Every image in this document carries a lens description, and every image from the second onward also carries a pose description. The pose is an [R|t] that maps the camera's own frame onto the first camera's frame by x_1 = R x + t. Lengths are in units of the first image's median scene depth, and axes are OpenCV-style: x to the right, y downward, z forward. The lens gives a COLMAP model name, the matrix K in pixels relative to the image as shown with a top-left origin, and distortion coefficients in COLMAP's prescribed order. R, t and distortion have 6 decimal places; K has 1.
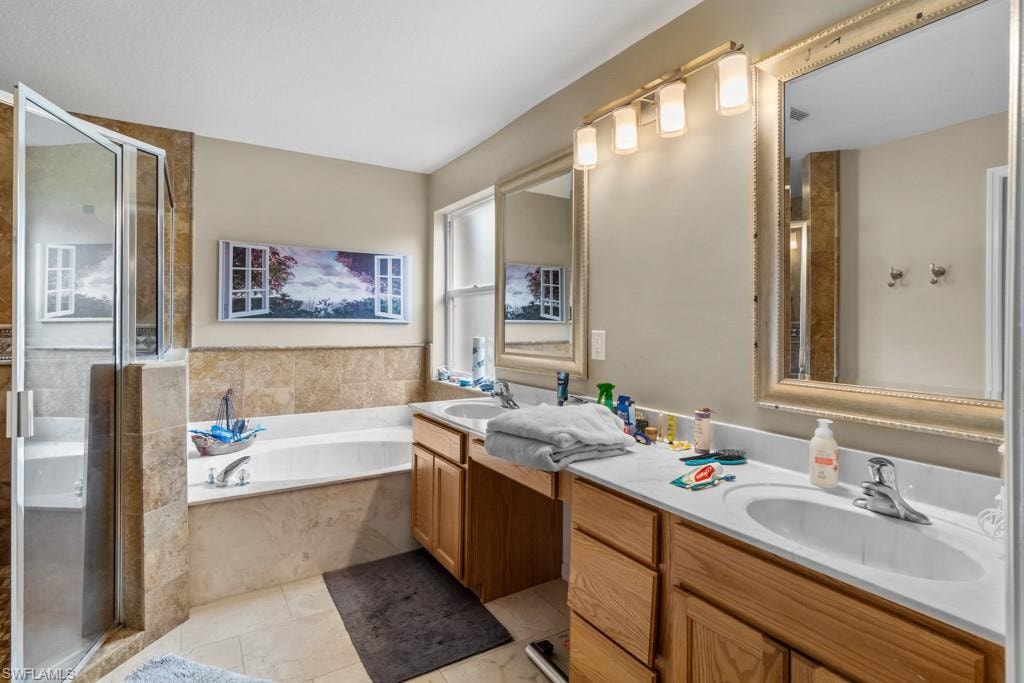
lens RADIAL K [[506.0, 0, 498.3], [0, 506.0, 315.9], [0, 0, 1]] dist [-0.002053, -0.001657]
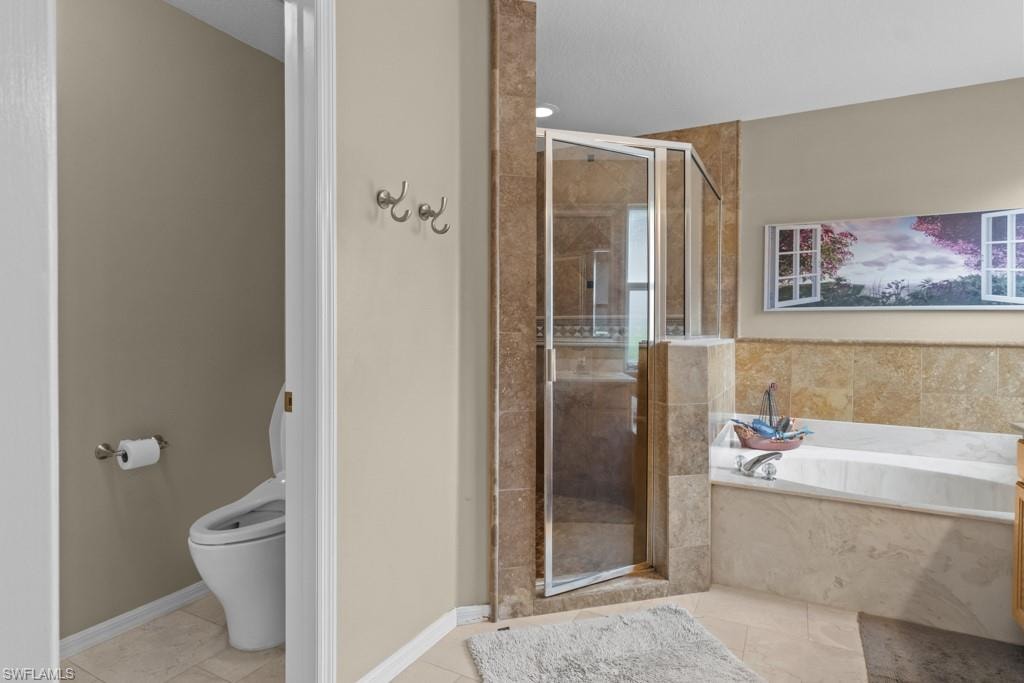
lens RADIAL K [[571.3, 0, 489.4], [0, 571.3, 335.6], [0, 0, 1]] dist [-0.005733, 0.005300]
pose [[0.486972, 0.006029, -0.873397, 0.137097], [0.002305, 0.999964, 0.008187, 0.048643], [0.873415, -0.006000, 0.486940, 0.029977]]
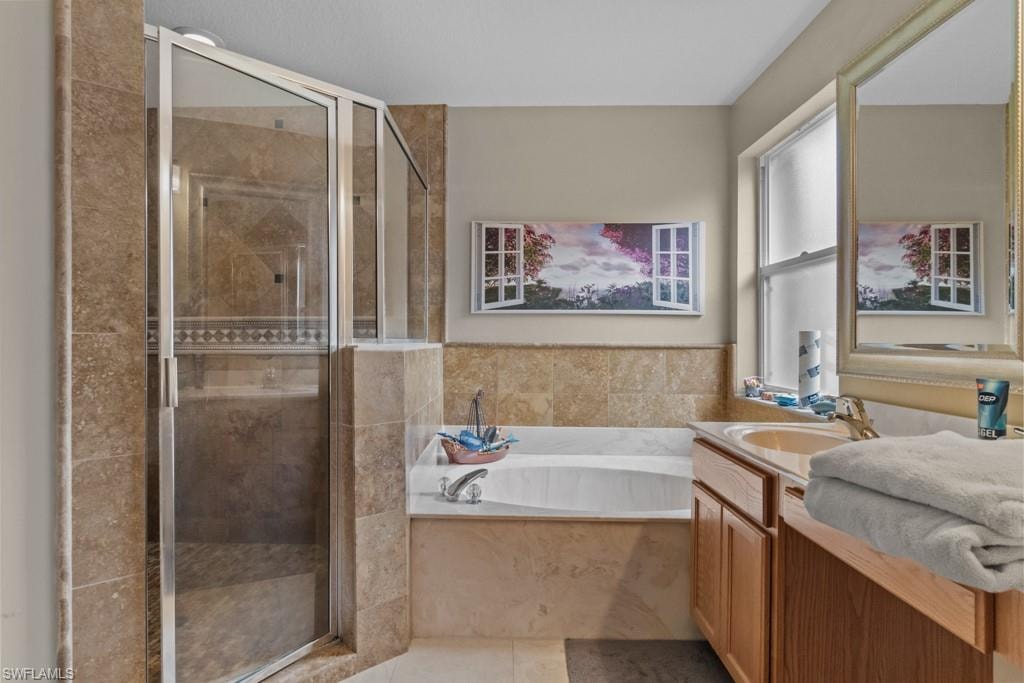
lens RADIAL K [[546.5, 0, 503.1], [0, 546.5, 341.0], [0, 0, 1]] dist [-0.006693, 0.007431]
pose [[0.838685, -0.002544, -0.544611, 0.013516], [0.005317, 0.999980, 0.003518, 0.058437], [0.544591, -0.005846, 0.838682, 0.240371]]
